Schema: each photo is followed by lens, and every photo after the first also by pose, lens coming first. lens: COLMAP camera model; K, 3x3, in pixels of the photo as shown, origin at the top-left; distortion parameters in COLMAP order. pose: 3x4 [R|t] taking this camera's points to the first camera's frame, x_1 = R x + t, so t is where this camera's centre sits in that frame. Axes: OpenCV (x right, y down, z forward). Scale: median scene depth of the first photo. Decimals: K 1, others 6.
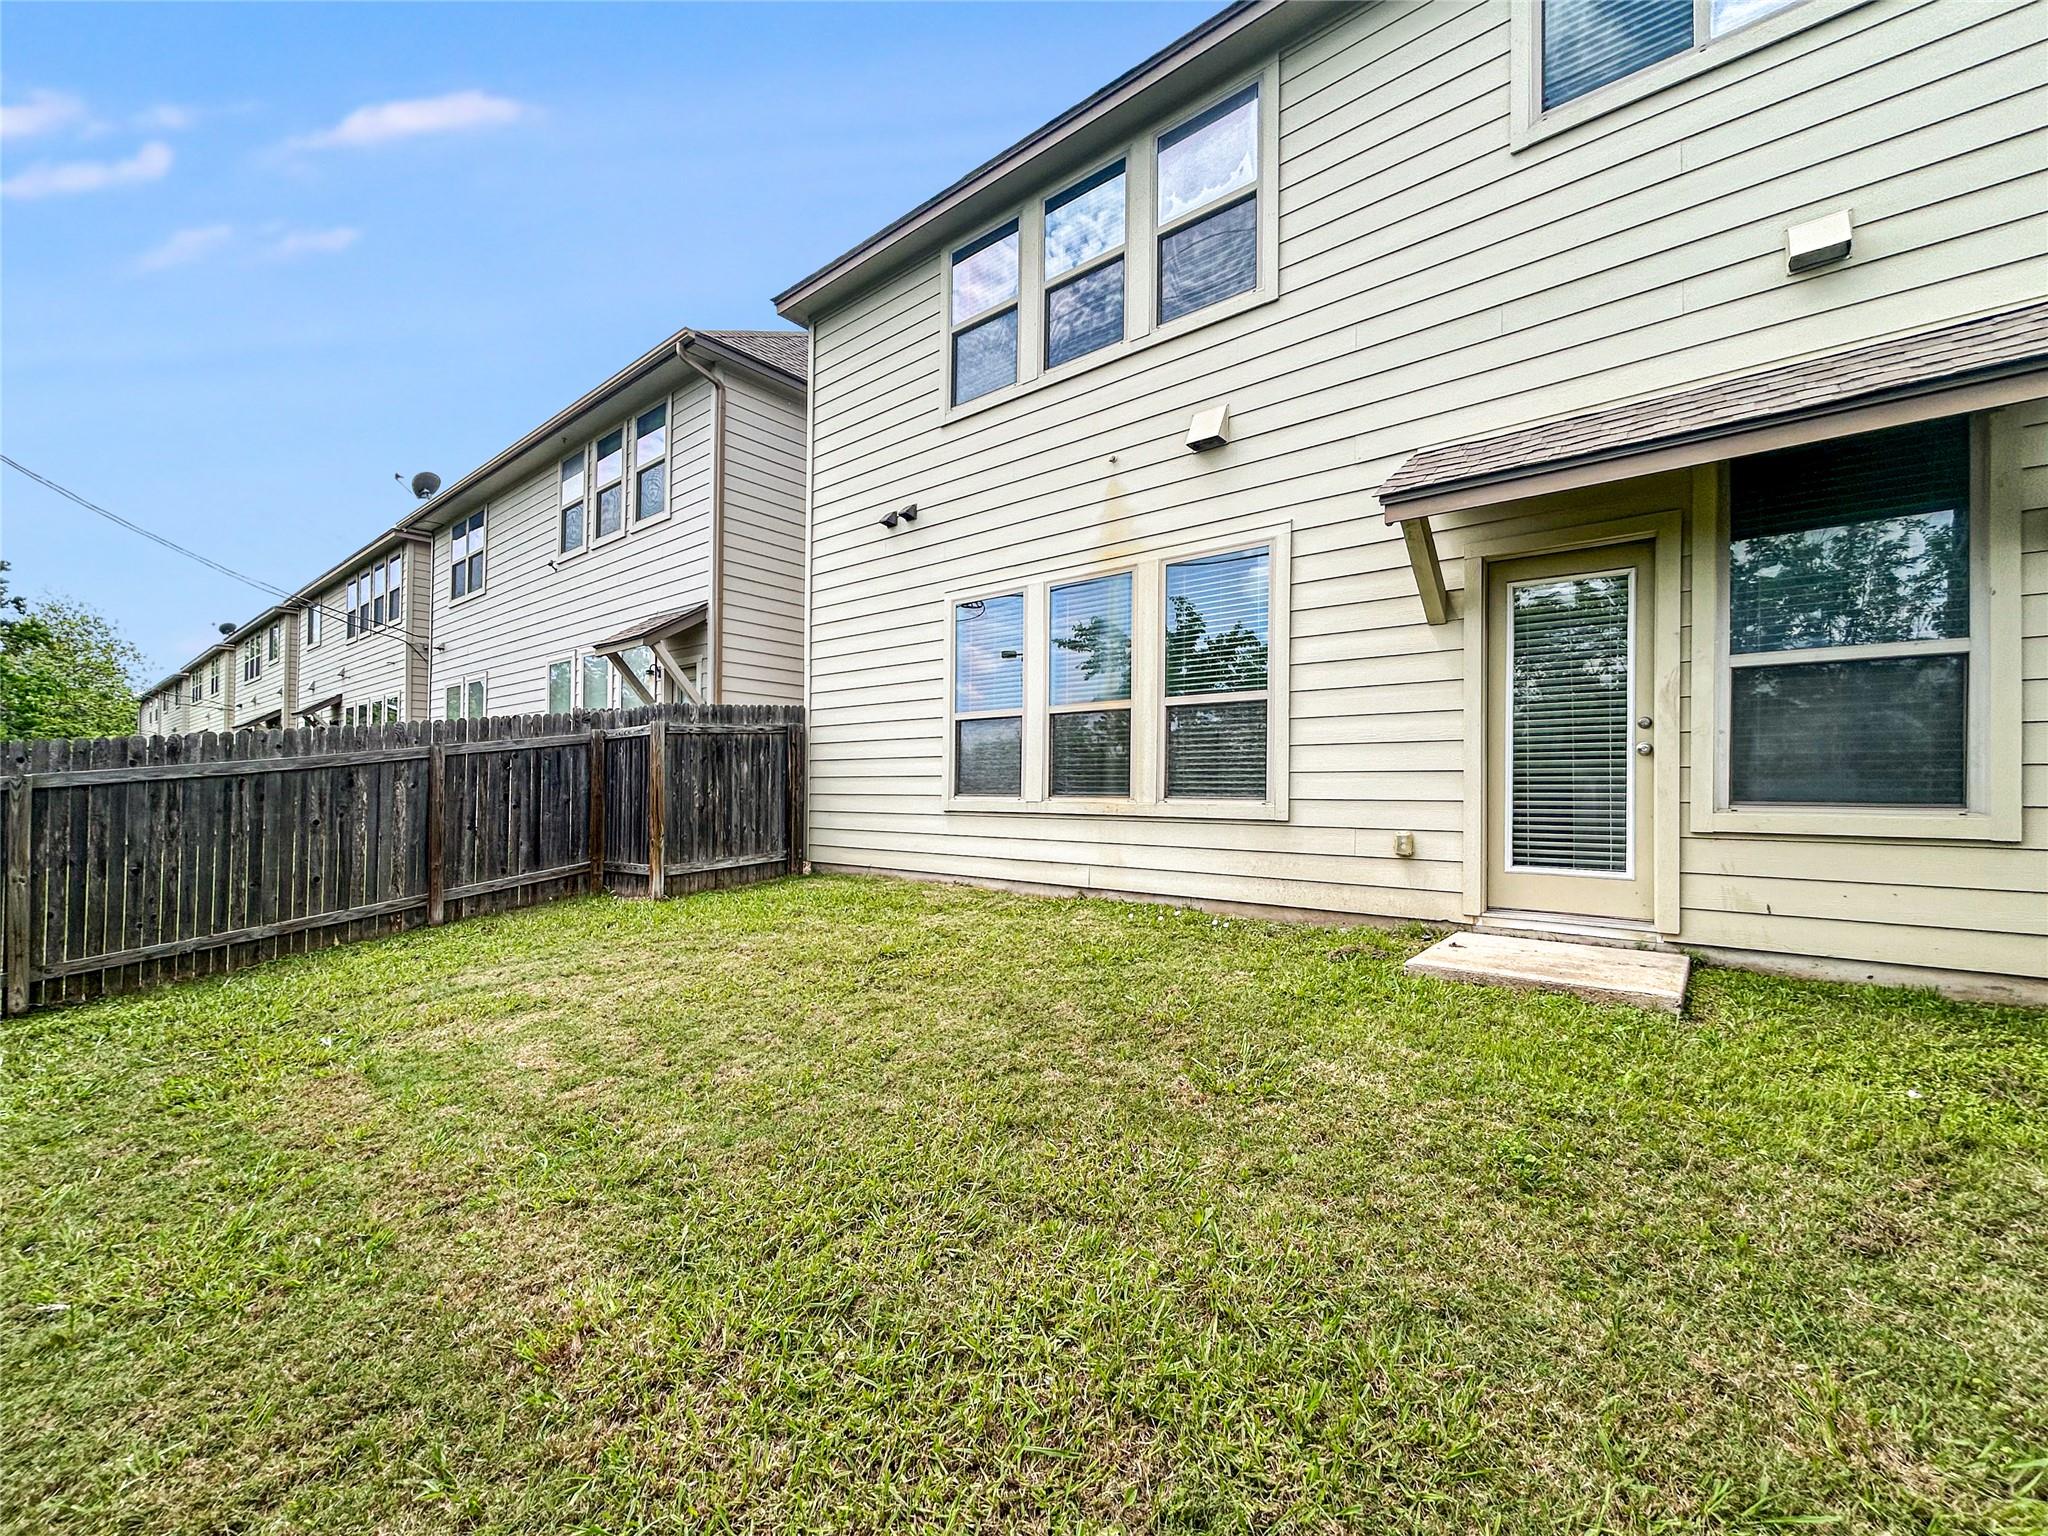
lens RADIAL K [[837.6, 0, 1022.9], [0, 837.6, 784.8], [0, 0, 1]] dist [-0.000414, -0.000398]
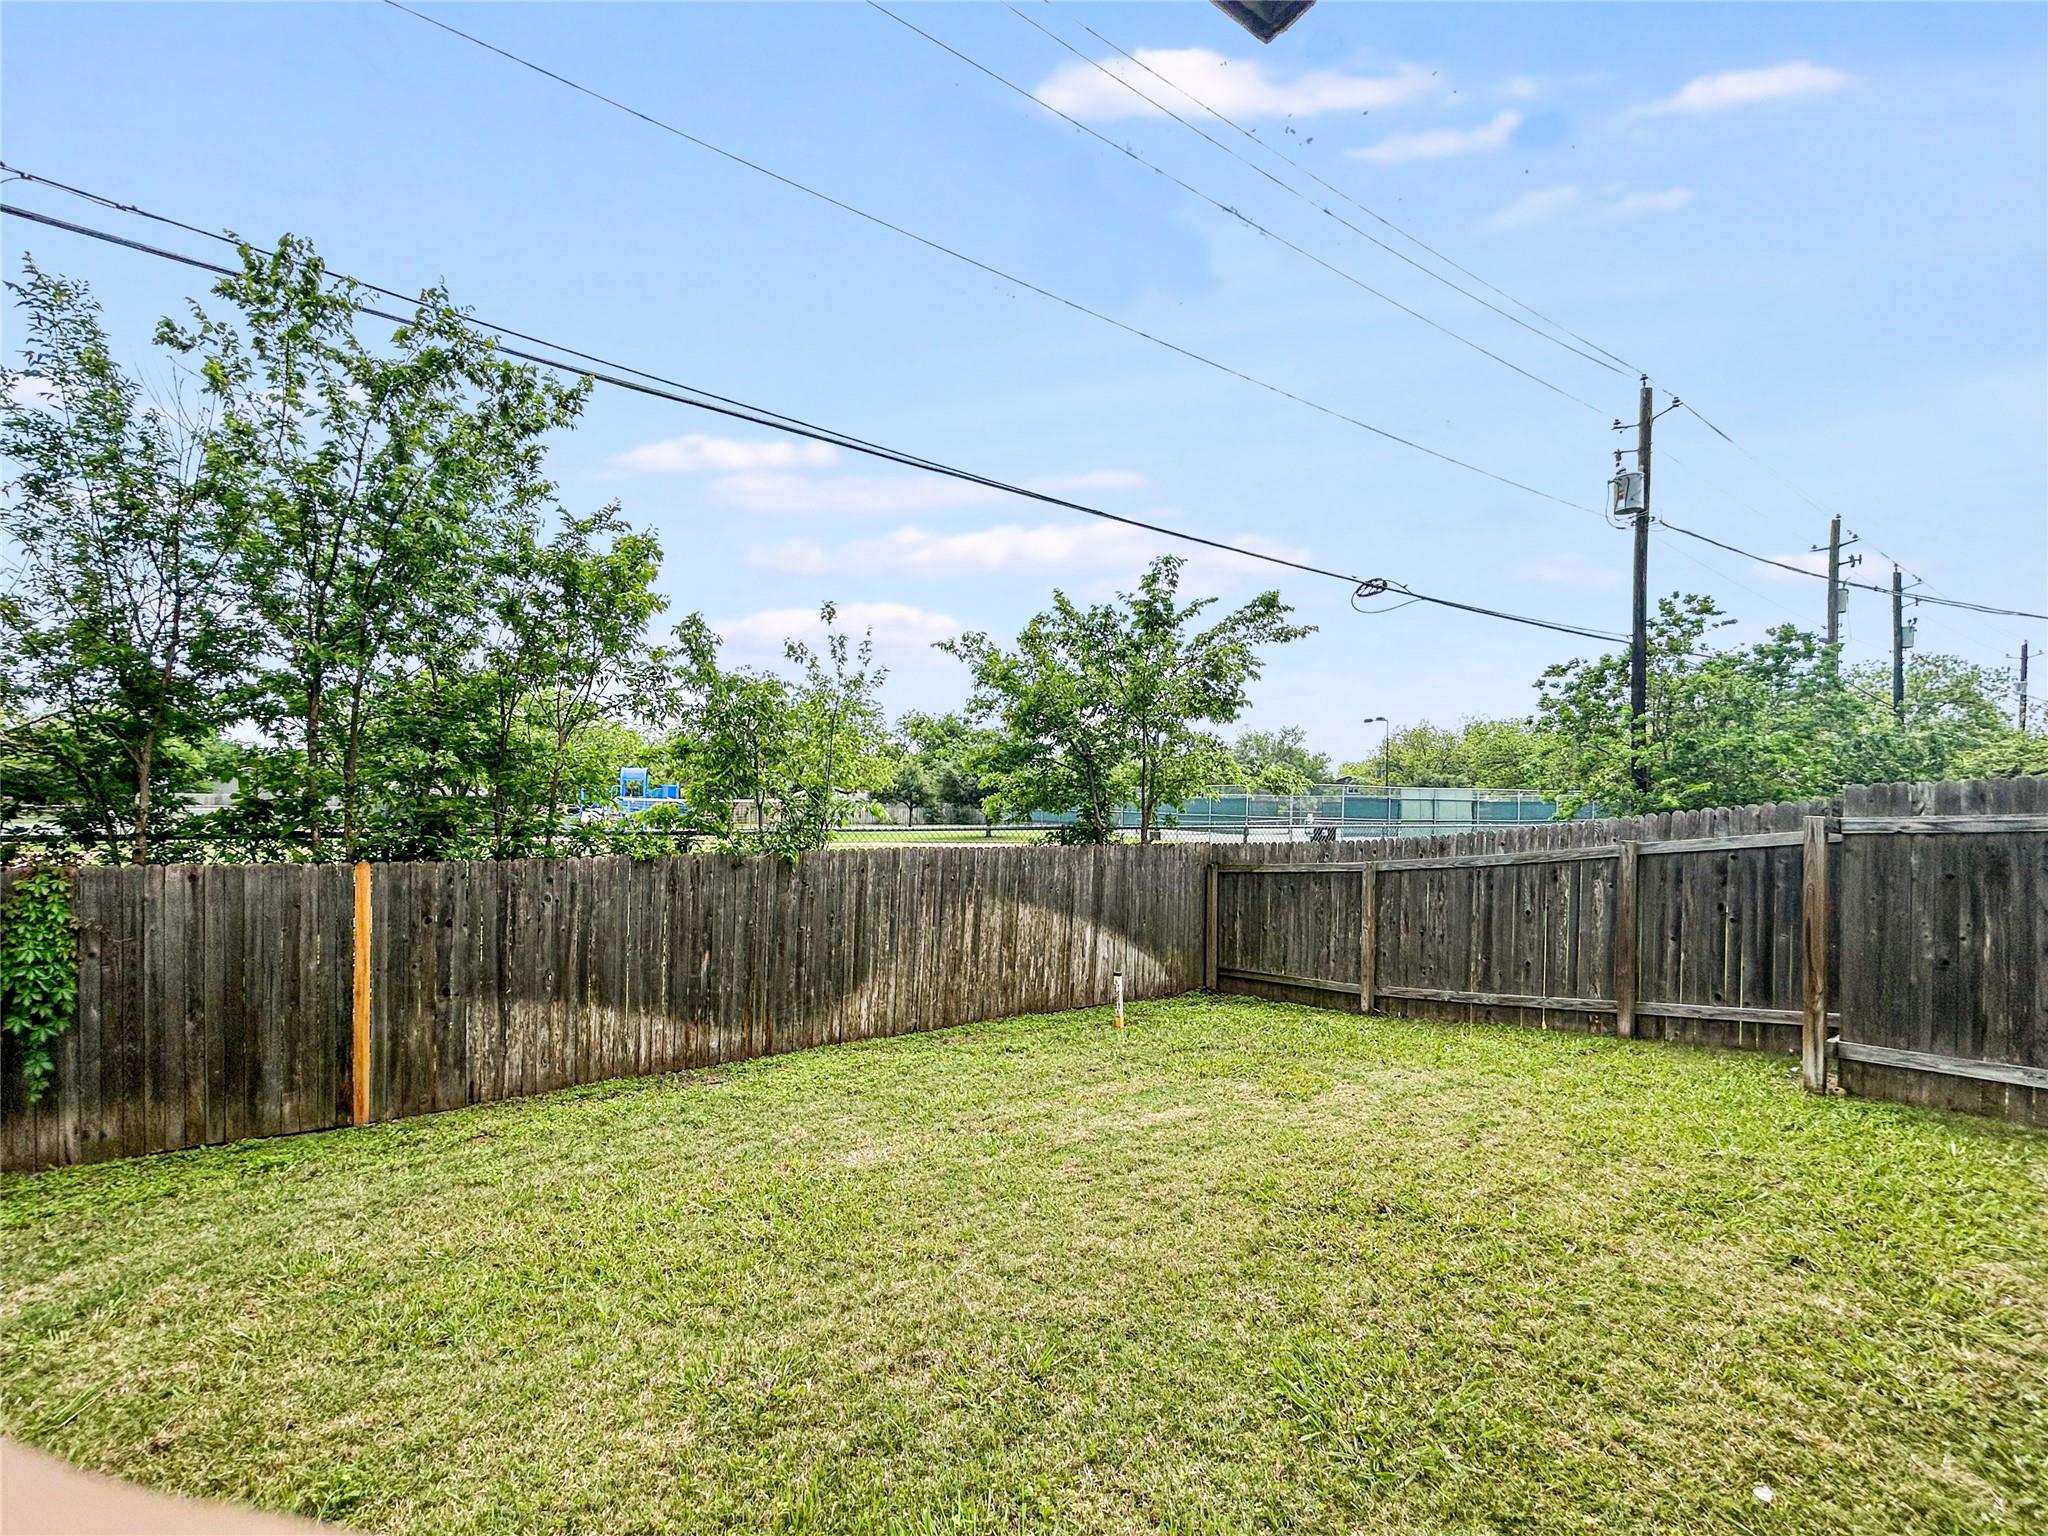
lens RADIAL K [[837.6, 0, 1022.9], [0, 837.6, 784.8], [0, 0, 1]] dist [-0.000414, -0.000398]
pose [[-0.281036, -0.029792, -0.959235, 0.387526], [-0.009804, 0.999555, -0.028172, -0.080070], [0.959647, 0.001487, -0.281203, 0.613055]]
